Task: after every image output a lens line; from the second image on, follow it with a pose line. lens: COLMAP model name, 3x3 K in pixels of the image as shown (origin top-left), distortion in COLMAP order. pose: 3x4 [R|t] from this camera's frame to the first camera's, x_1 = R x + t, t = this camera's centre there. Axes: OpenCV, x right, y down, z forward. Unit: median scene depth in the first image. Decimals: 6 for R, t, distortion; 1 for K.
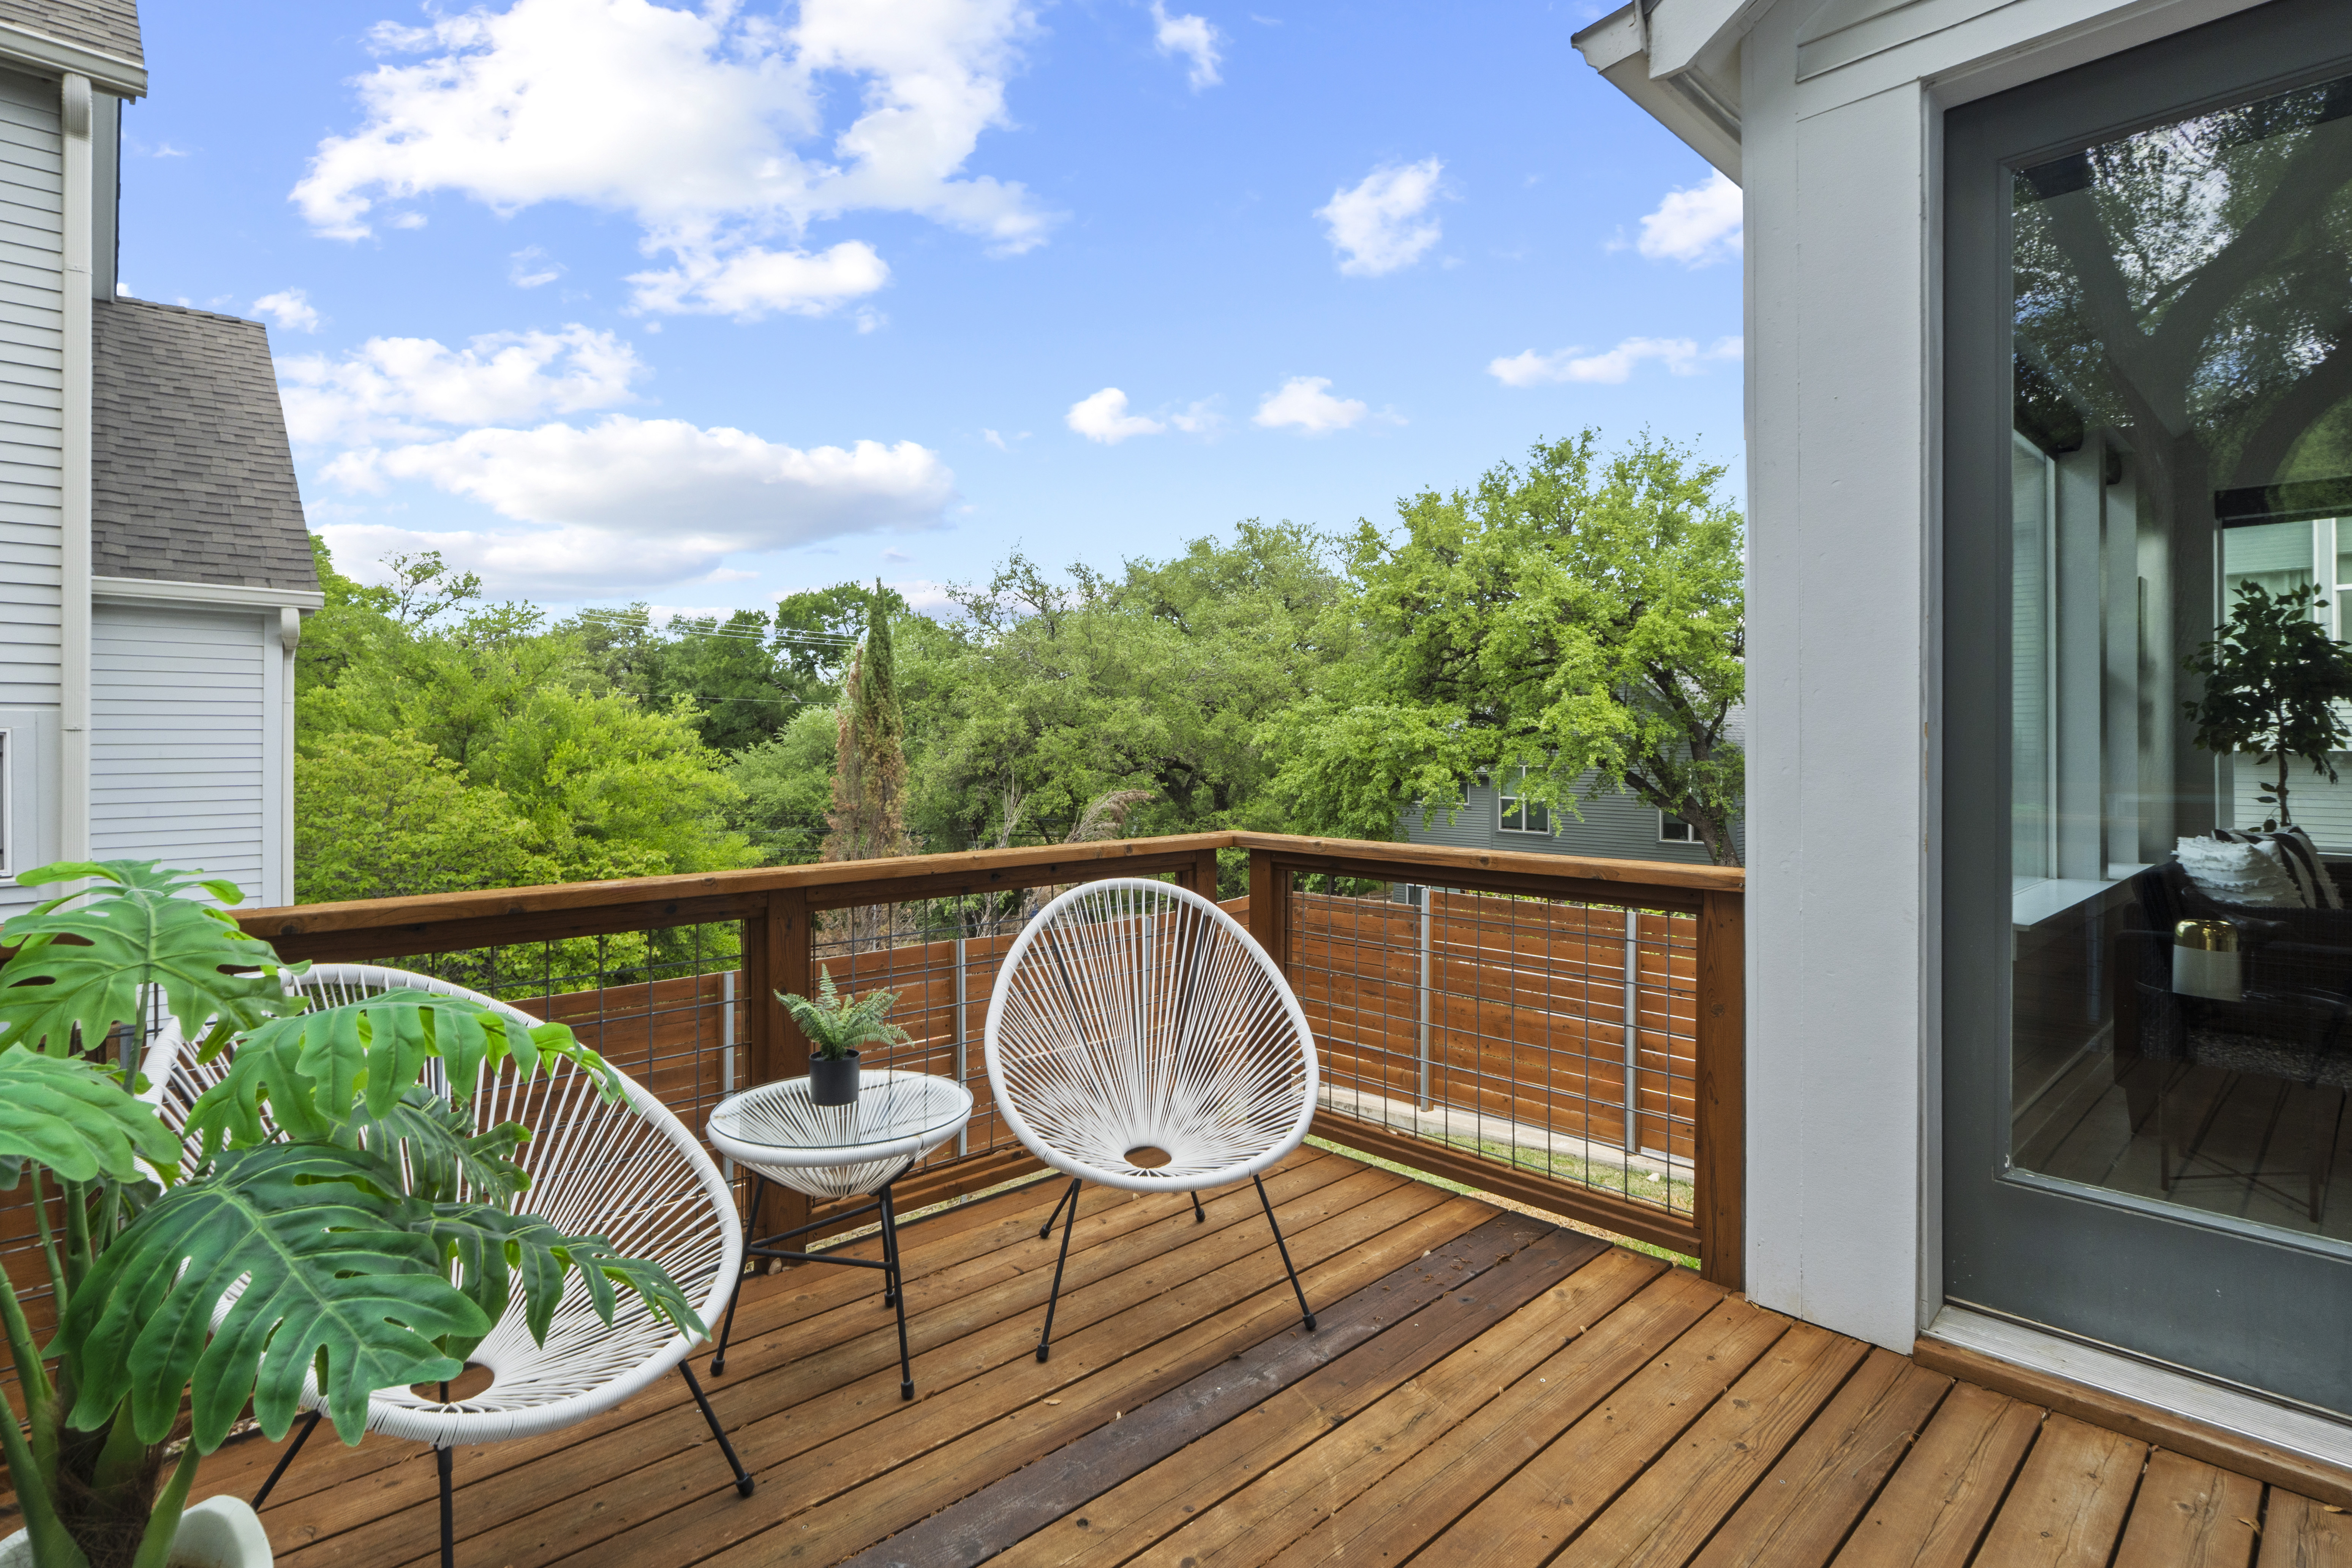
lens RADIAL K [[1169.5, 0, 1176.0], [0, 1169.5, 765.0], [0, 0, 1]] dist [-0.008941, 0.001031]
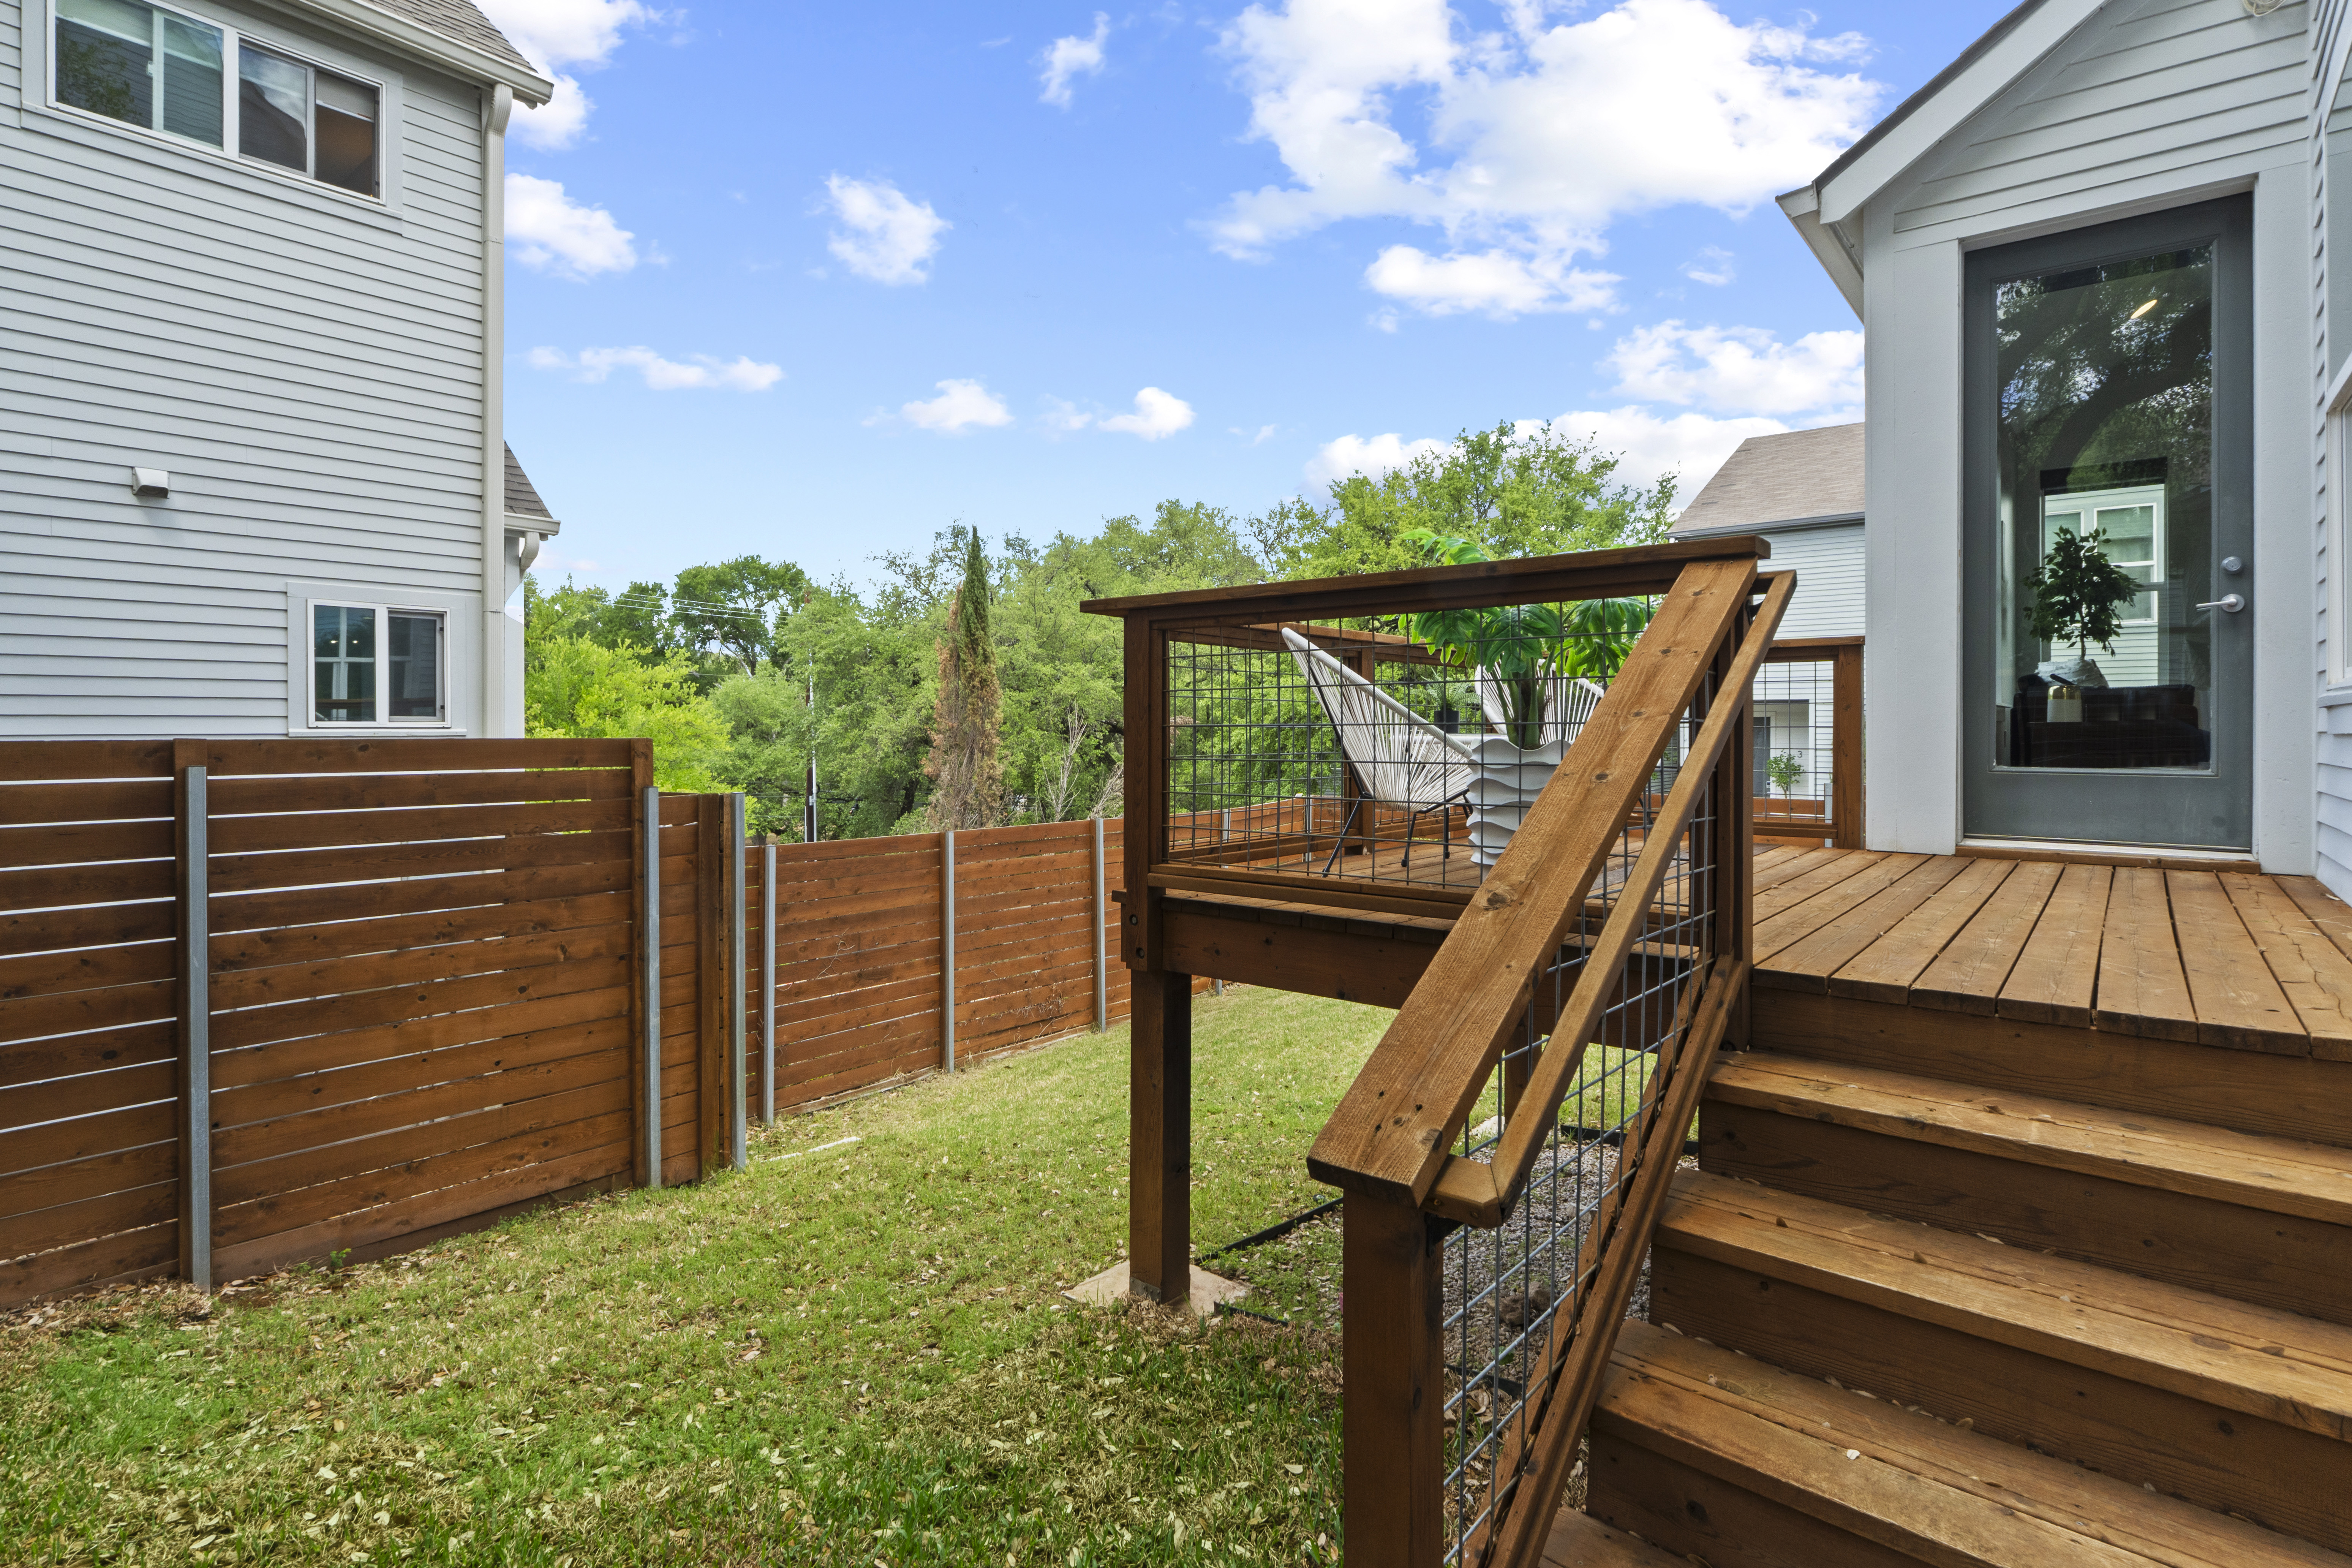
lens RADIAL K [[1169.5, 0, 1183.8], [0, 1169.5, 769.3], [0, 0, 1]] dist [-0.008941, 0.001031]
pose [[0.991647, -0.002789, 0.128951, -0.095338], [0.001223, 0.999925, 0.012226, 0.031011], [-0.128976, -0.011966, 0.991576, -0.084574]]
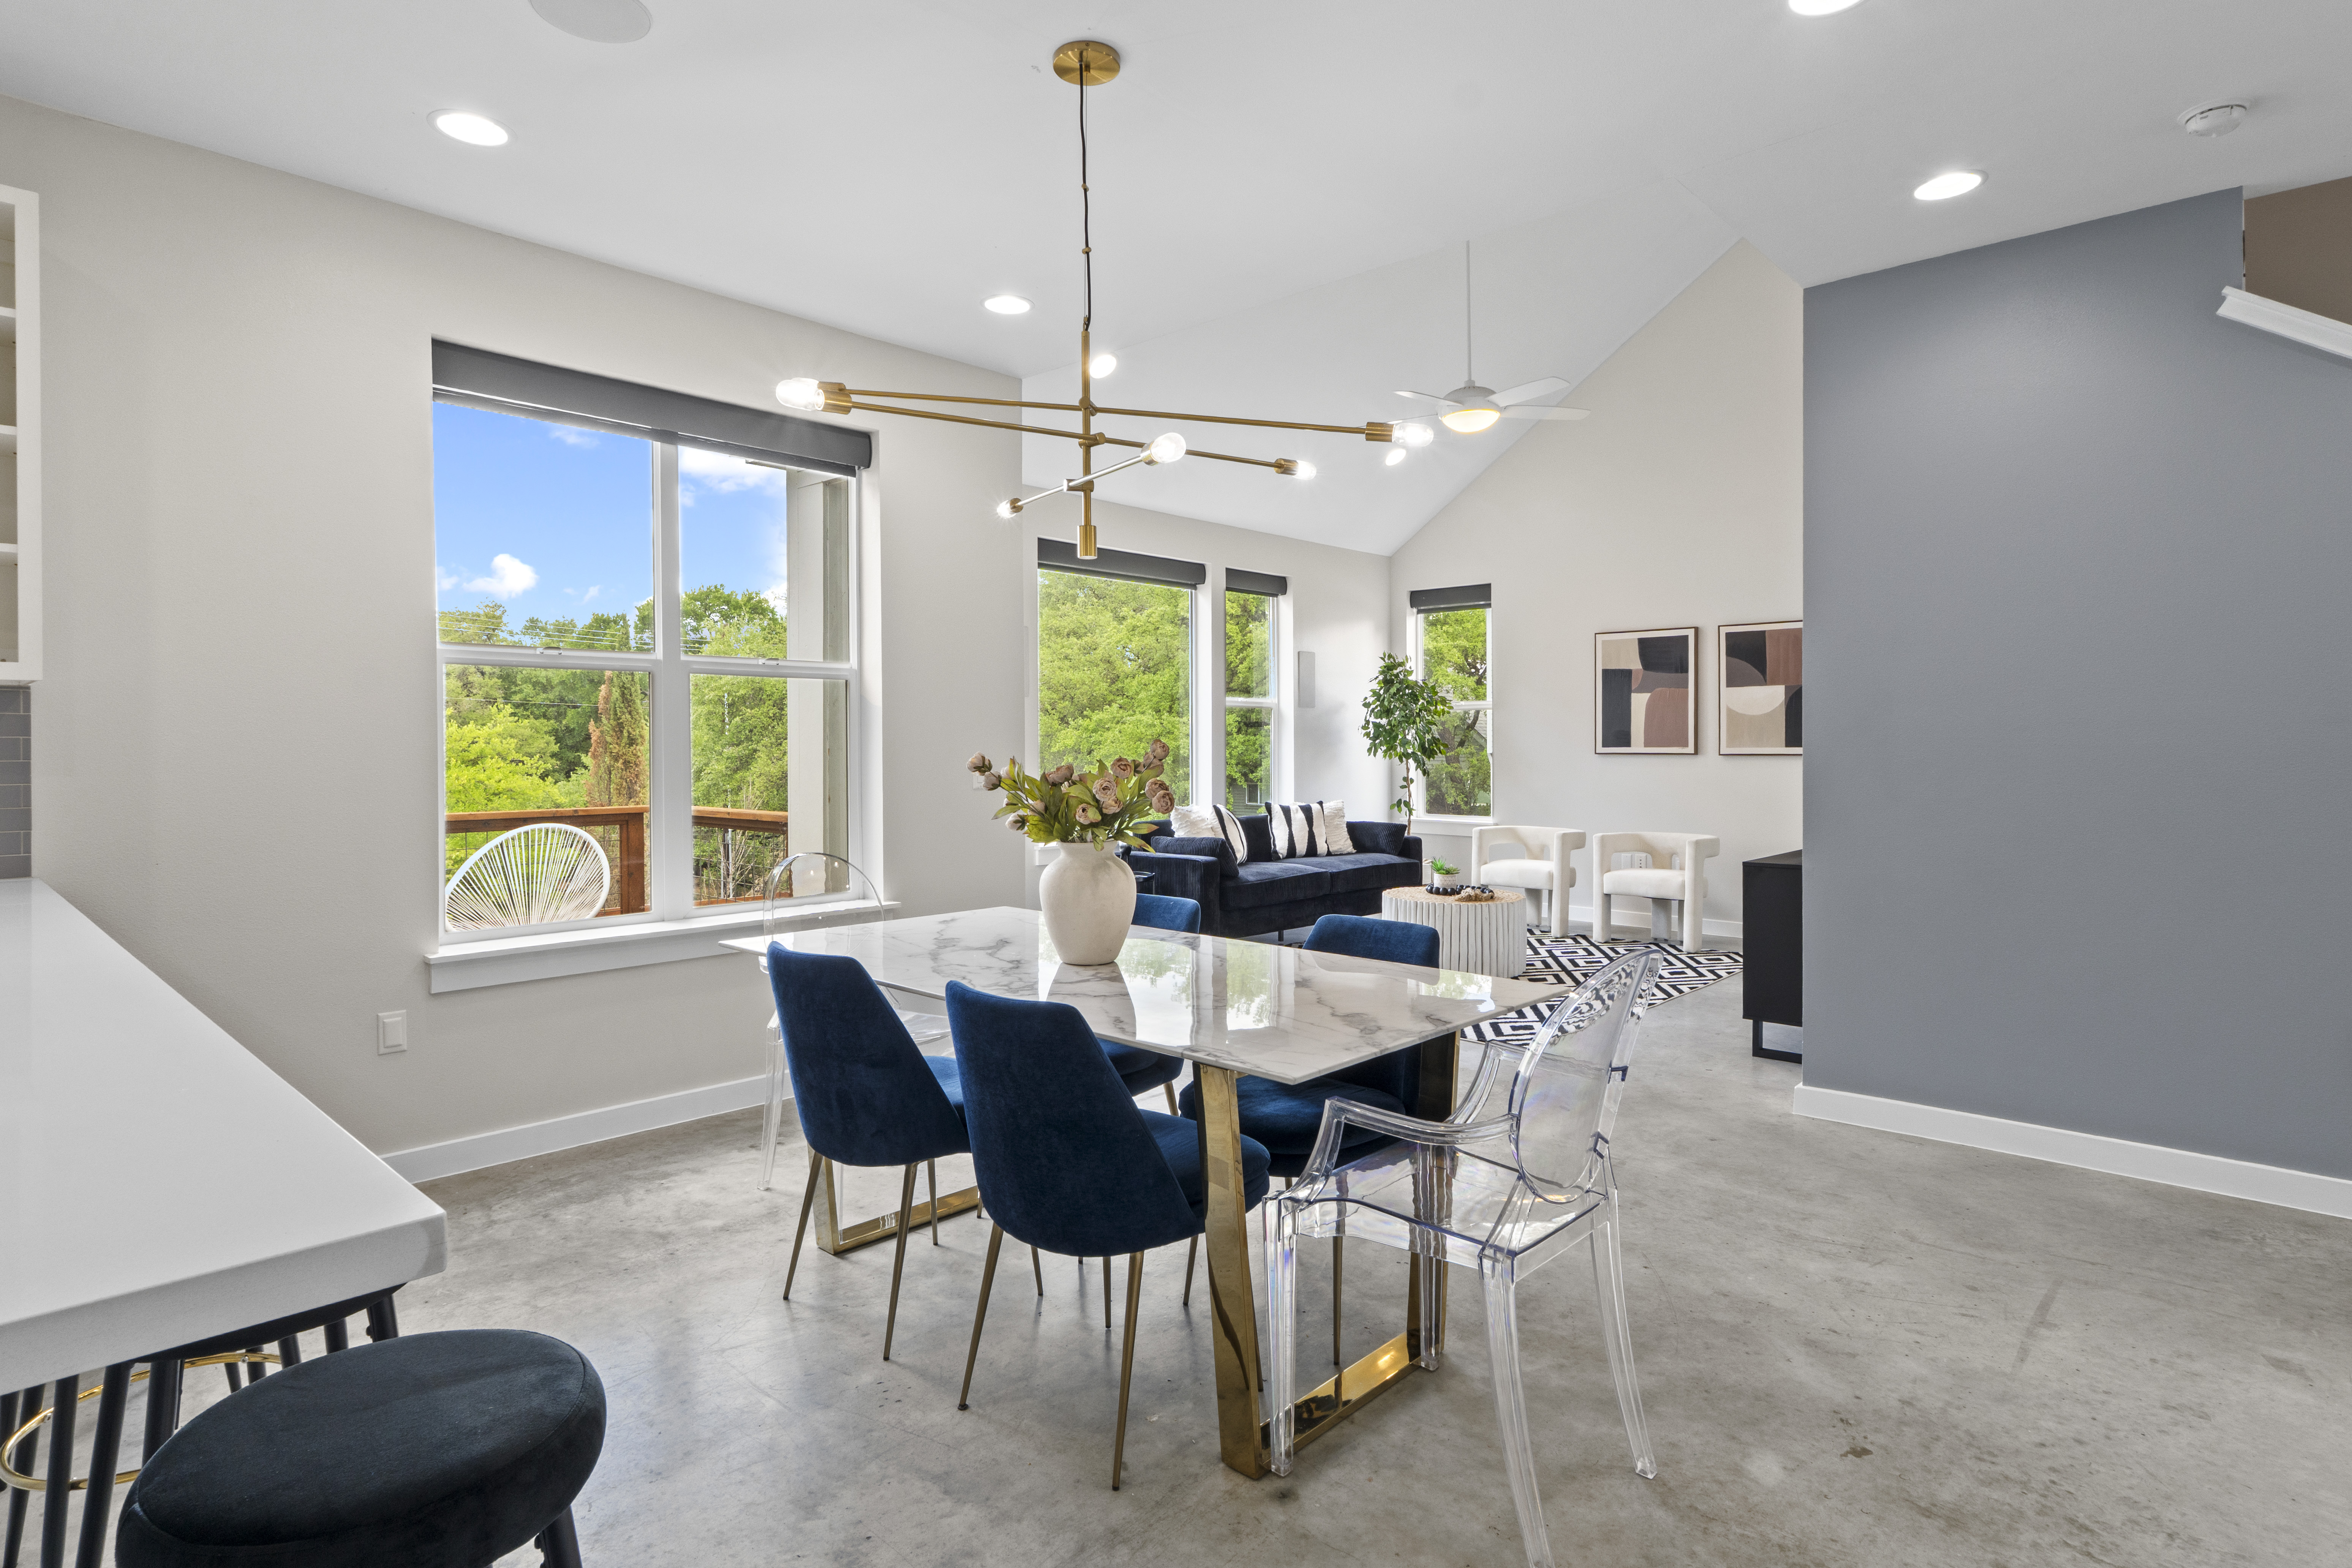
lens RADIAL K [[1235.0, 0, 1175.3], [0, 1235.0, 765.2], [0, 0, 1]] dist [-0.001876, -0.000261]
pose [[0.998355, -0.003140, 0.057243, 0.122586], [0.003287, 0.999992, -0.002473, -0.000015], [-0.057235, 0.002657, 0.998357, -0.167075]]
